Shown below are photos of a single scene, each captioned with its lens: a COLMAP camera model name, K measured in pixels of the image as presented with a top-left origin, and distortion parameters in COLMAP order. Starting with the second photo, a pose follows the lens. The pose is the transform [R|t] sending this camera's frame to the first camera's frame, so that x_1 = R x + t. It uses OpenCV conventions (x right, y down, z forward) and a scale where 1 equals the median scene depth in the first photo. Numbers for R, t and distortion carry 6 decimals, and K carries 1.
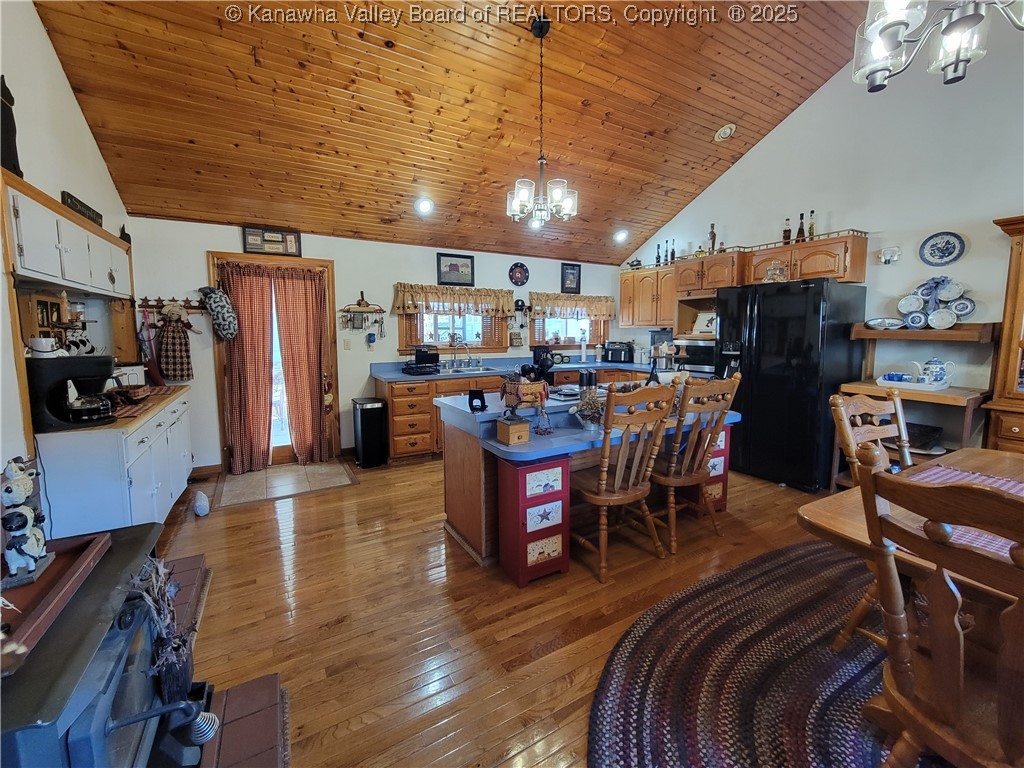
lens RADIAL K [[418.1, 0, 513.9], [0, 418.1, 370.9], [0, 0, 1]] dist [-0.003170, 0.000649]
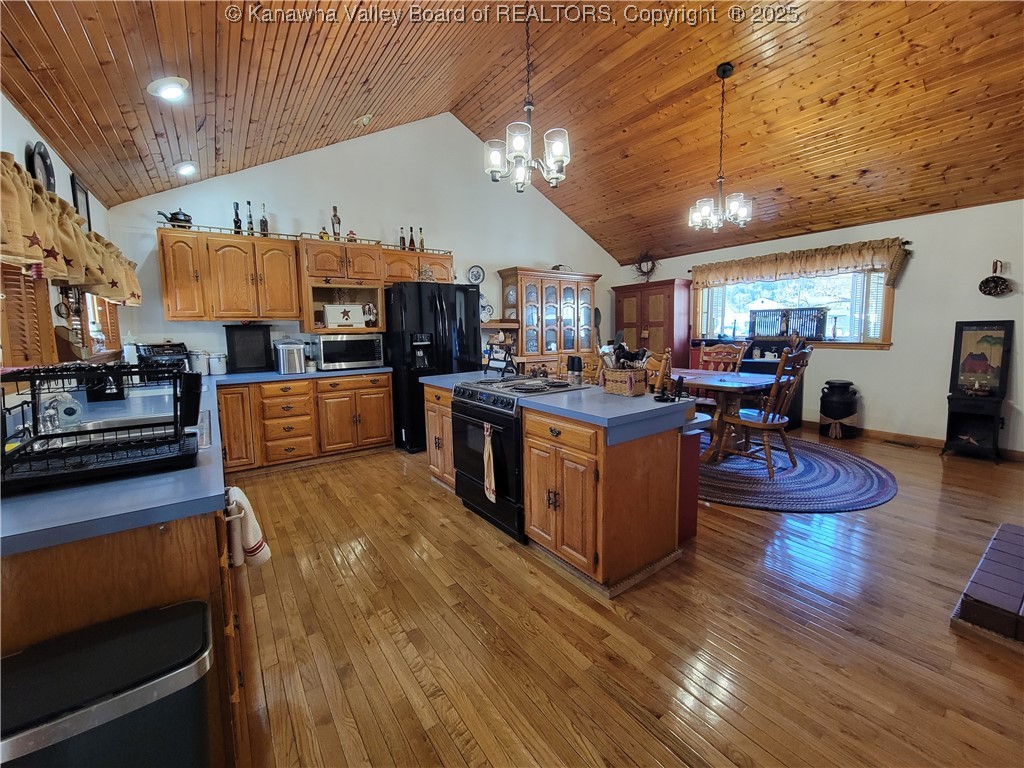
lens RADIAL K [[418.1, 0, 513.9], [0, 418.1, 370.9], [0, 0, 1]] dist [-0.003170, 0.000649]
pose [[-0.093694, -0.102170, 0.990345, -0.565327], [0.108020, 0.987805, 0.112128, -0.066192], [-0.989724, 0.117482, -0.081515, 0.830180]]
